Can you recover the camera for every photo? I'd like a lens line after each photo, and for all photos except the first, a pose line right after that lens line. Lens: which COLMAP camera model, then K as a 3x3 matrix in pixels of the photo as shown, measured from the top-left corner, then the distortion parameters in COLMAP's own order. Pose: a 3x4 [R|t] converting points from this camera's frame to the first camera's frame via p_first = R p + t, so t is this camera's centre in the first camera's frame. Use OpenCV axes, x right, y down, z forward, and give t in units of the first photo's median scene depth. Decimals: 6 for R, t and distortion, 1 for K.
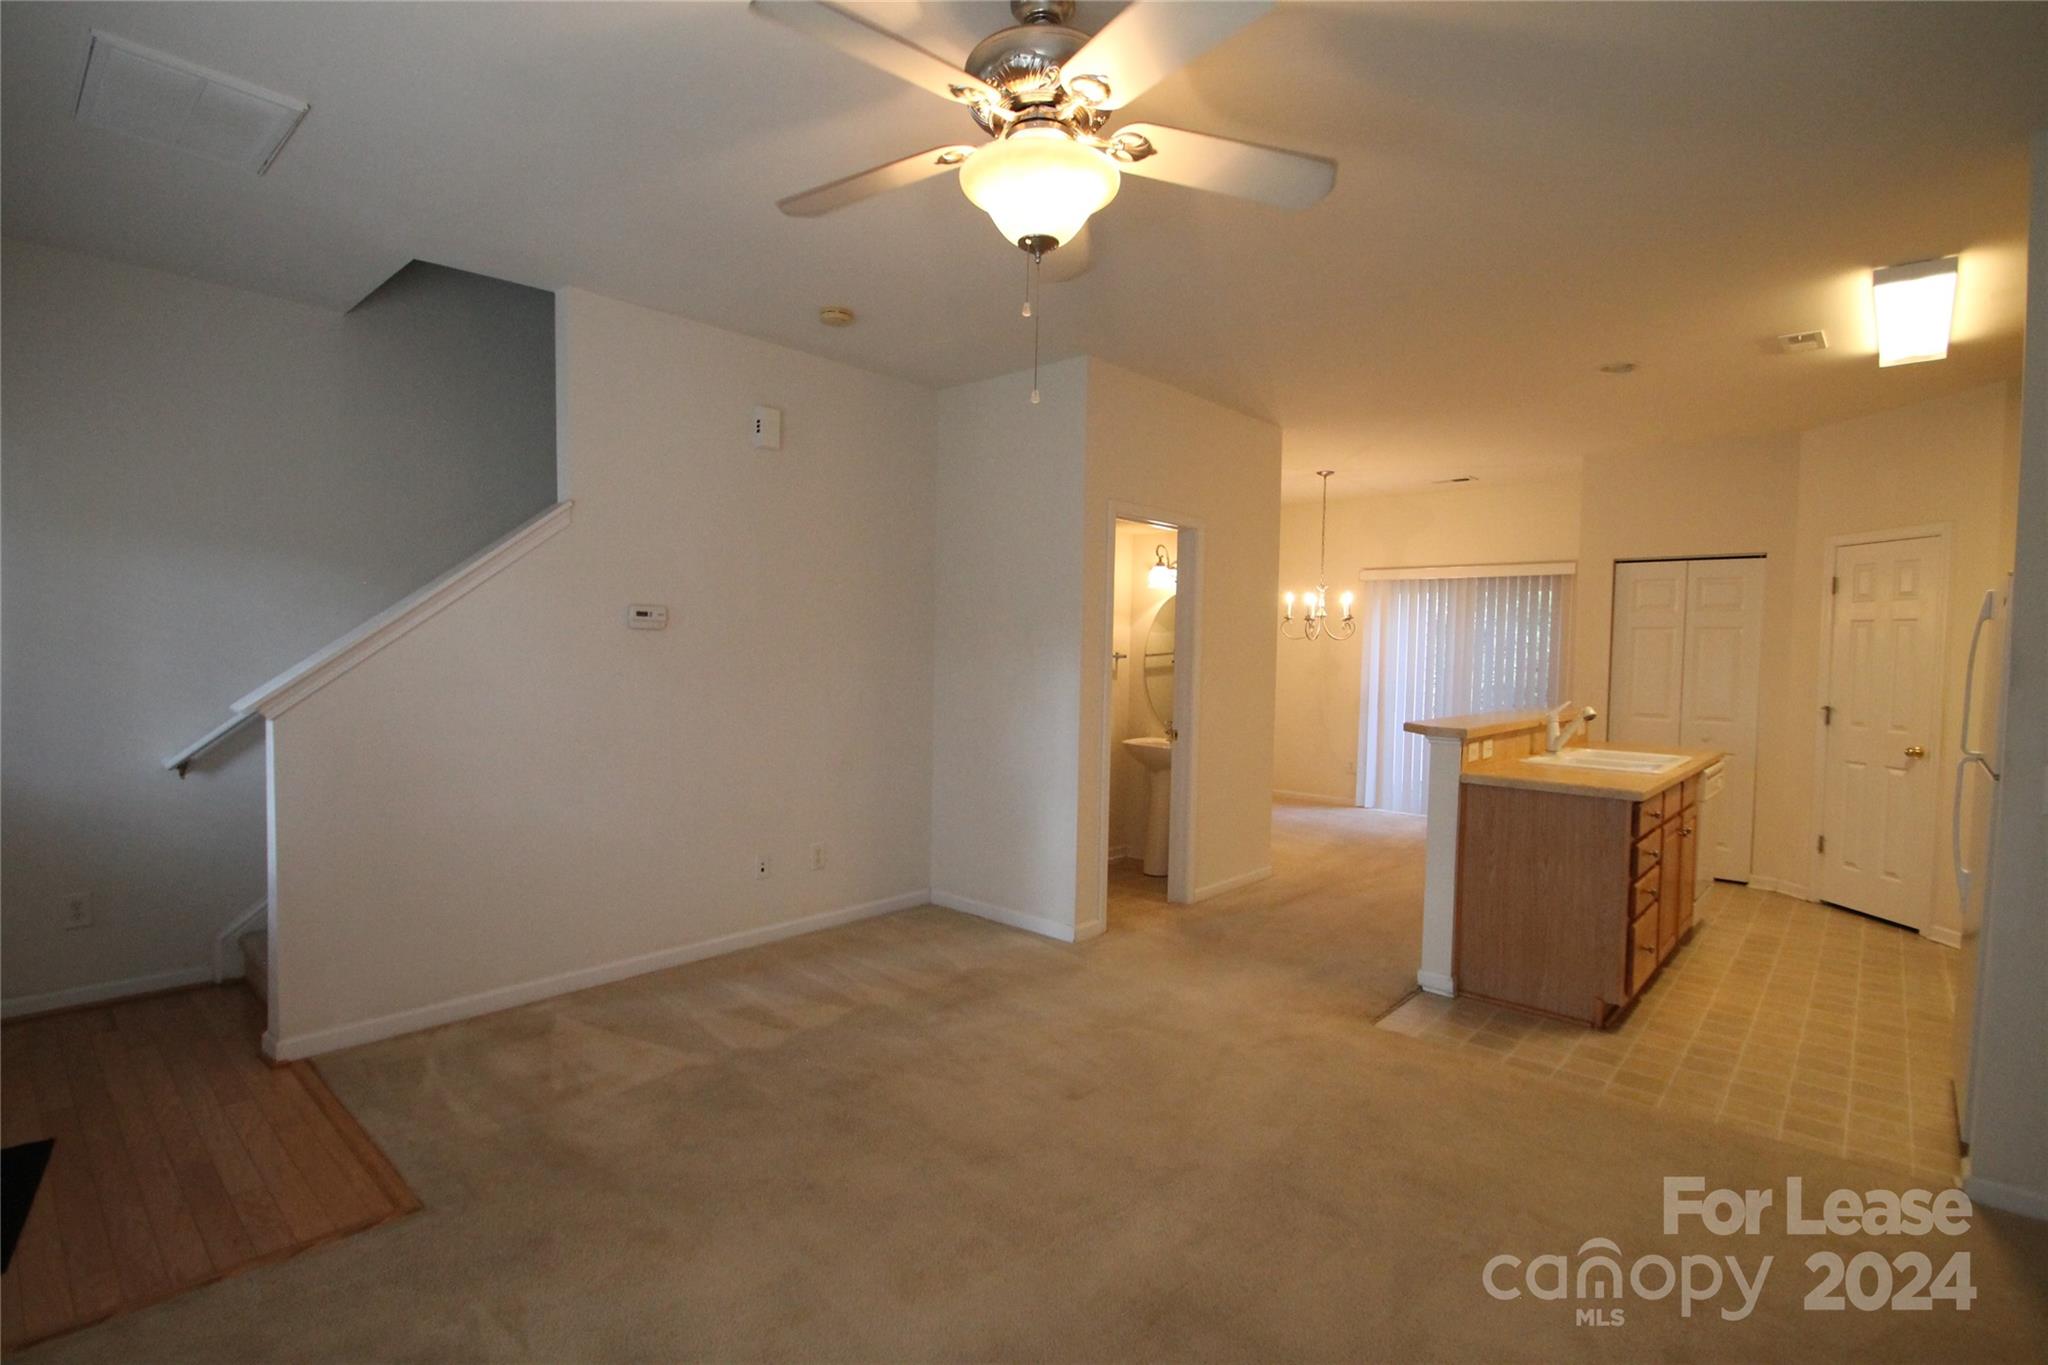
lens RADIAL K [[971.4, 0, 1026.7], [0, 971.4, 683.2], [0, 0, 1]] dist [0.004010, 0.000517]
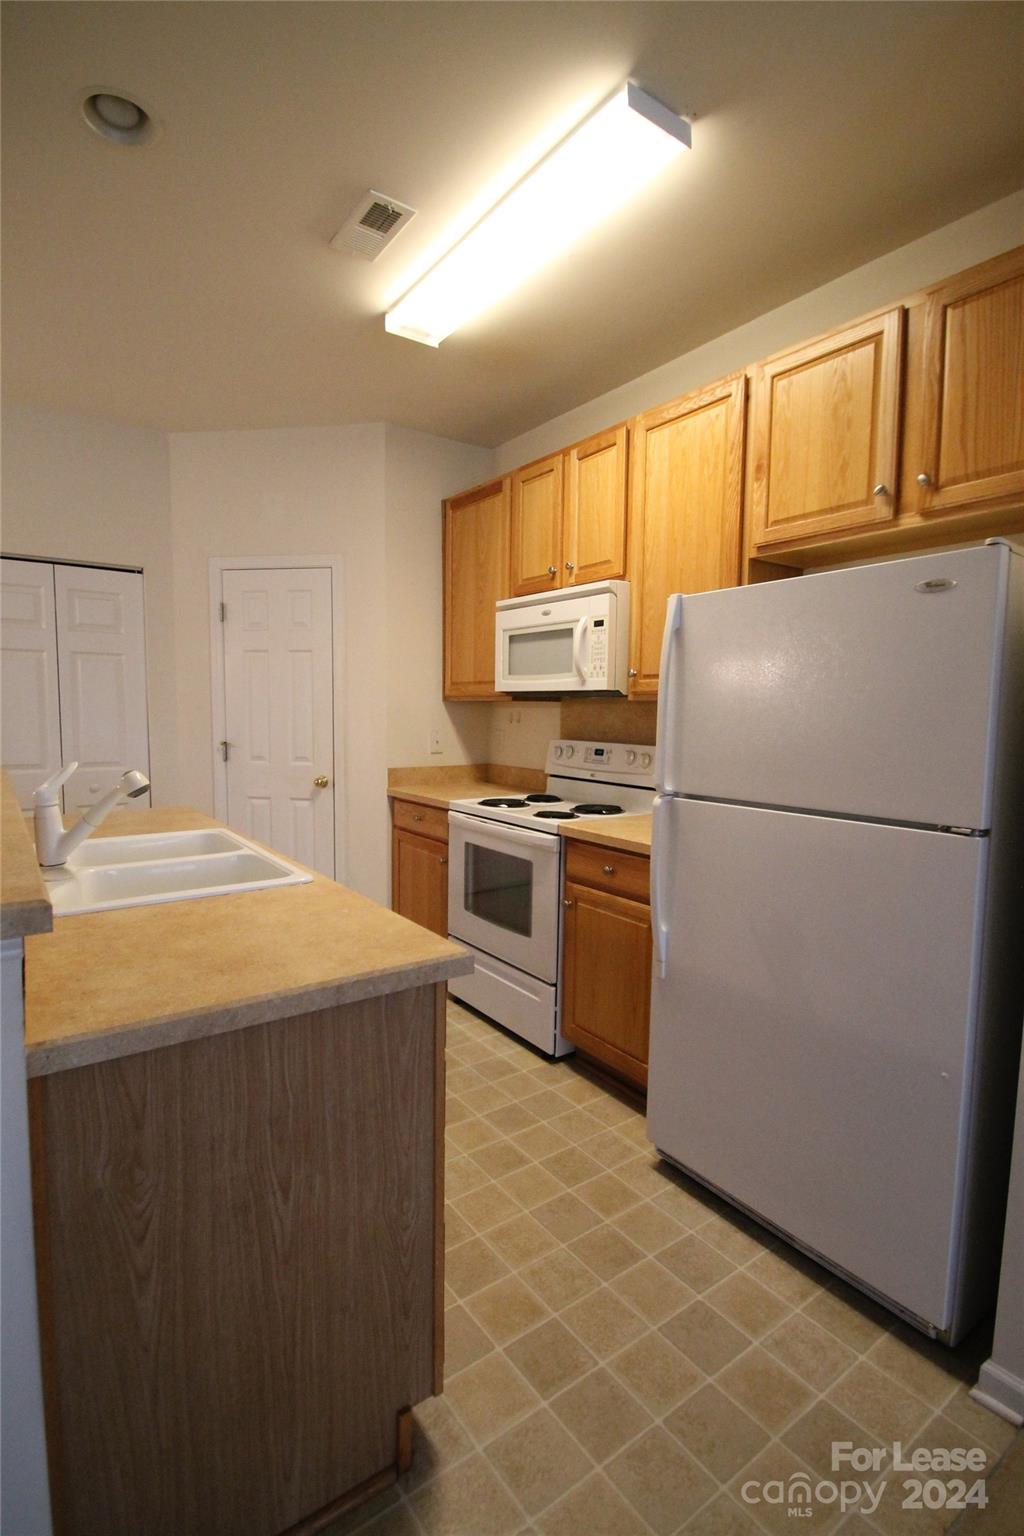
lens RADIAL K [[728.6, 0, 512.0], [0, 728.6, 768.0], [0, 0, 1]] dist [0.004010, 0.000517]
pose [[0.213816, -0.092385, 0.972495, 0.241337], [0.031719, 0.995650, 0.087611, -0.004539], [-0.976359, 0.012114, 0.215817, 0.714892]]
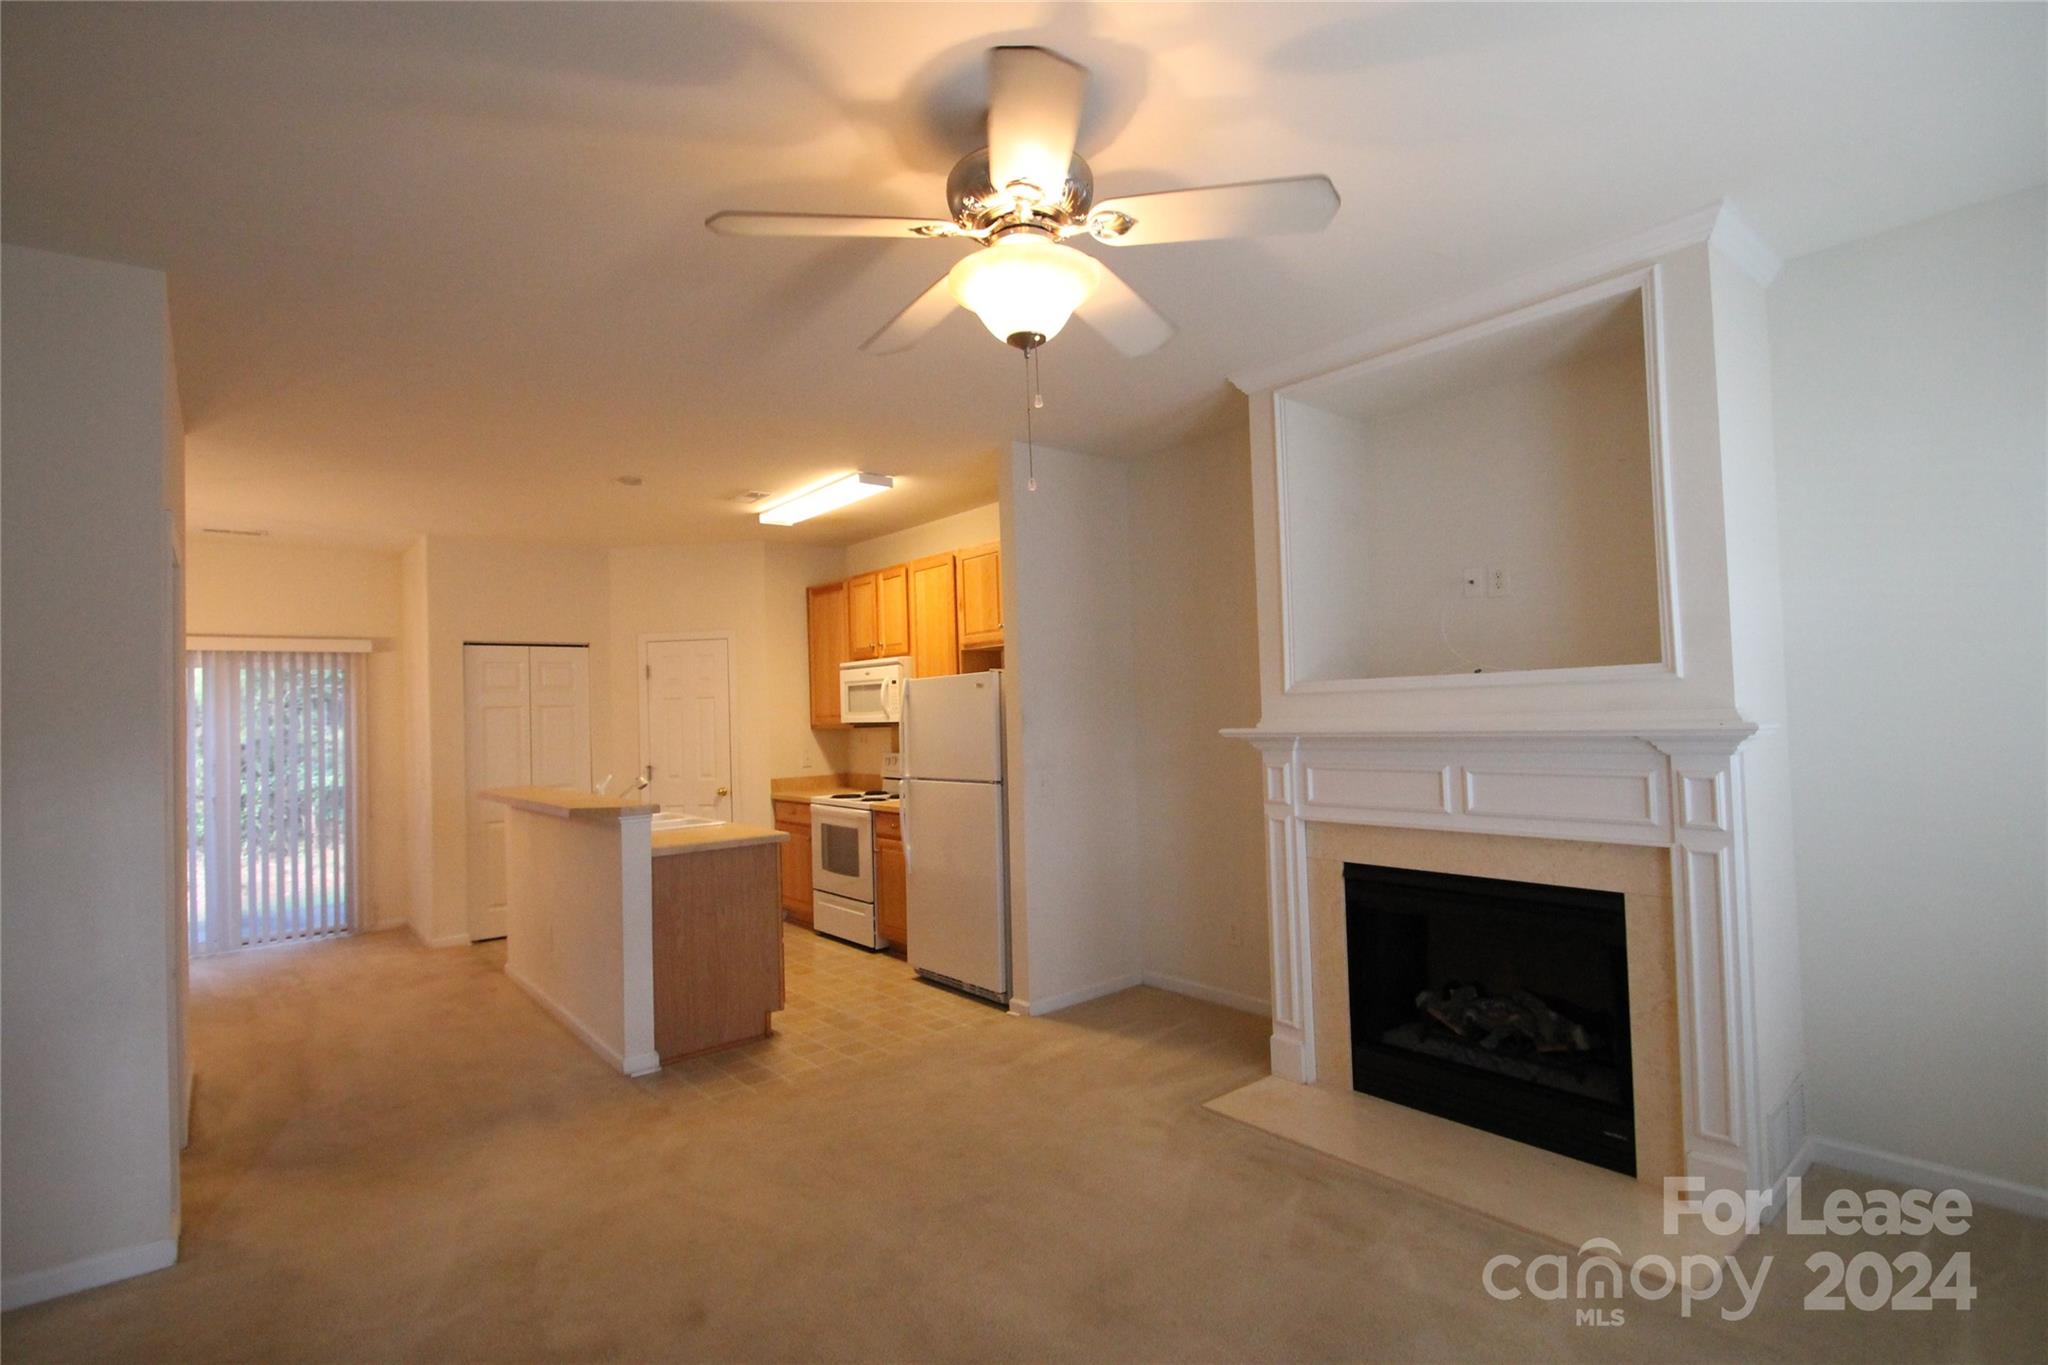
lens RADIAL K [[971.4, 0, 1026.7], [0, 971.4, 683.2], [0, 0, 1]] dist [0.004010, 0.000517]
pose [[0.147191, 0.008774, 0.989069, -0.456259], [0.074000, 0.997061, -0.019857, -0.027554], [-0.986336, 0.076114, 0.146109, 0.390998]]
